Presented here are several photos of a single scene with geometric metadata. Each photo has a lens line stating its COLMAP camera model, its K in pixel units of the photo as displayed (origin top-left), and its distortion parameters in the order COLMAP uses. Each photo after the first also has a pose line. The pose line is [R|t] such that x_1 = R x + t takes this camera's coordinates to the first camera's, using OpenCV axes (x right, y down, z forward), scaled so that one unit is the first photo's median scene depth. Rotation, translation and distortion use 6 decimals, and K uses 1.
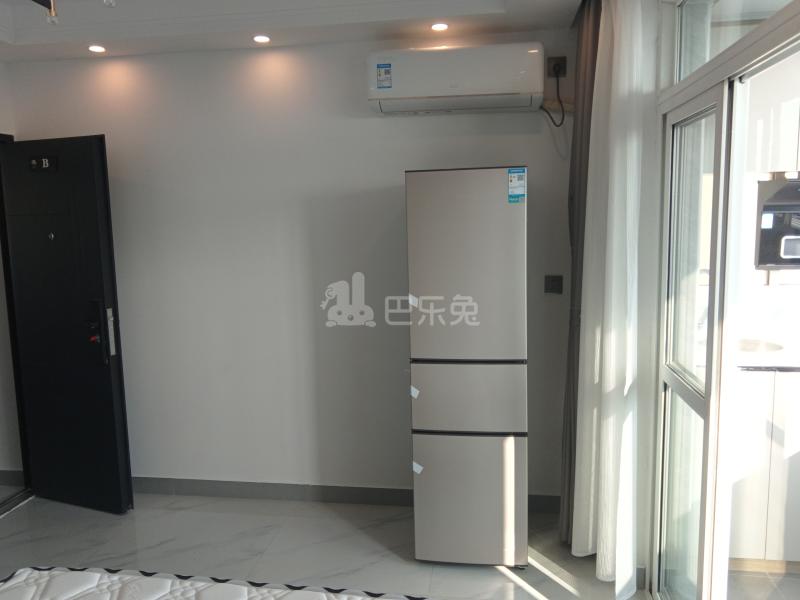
lens RADIAL K [[642.0, 0, 403.5], [0, 642.0, 296.7], [0, 0, 1]] dist [0.002124, -0.003796]
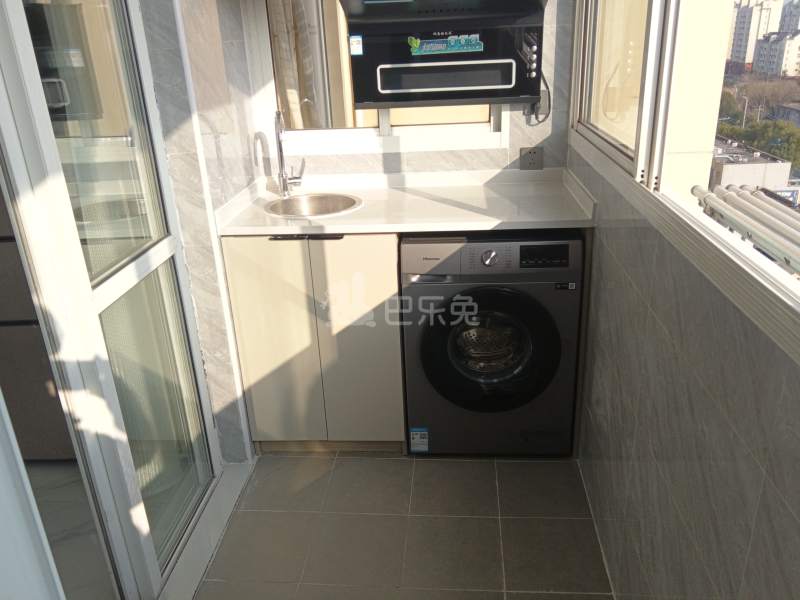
lens RADIAL K [[642.0, 0, 403.5], [0, 642.0, 296.7], [0, 0, 1]] dist [0.002124, -0.003796]
pose [[0.997128, -0.051794, 0.055259, 0.564764], [0.035221, 0.963026, 0.267097, -0.028043], [-0.067050, -0.264384, 0.962084, 0.136645]]
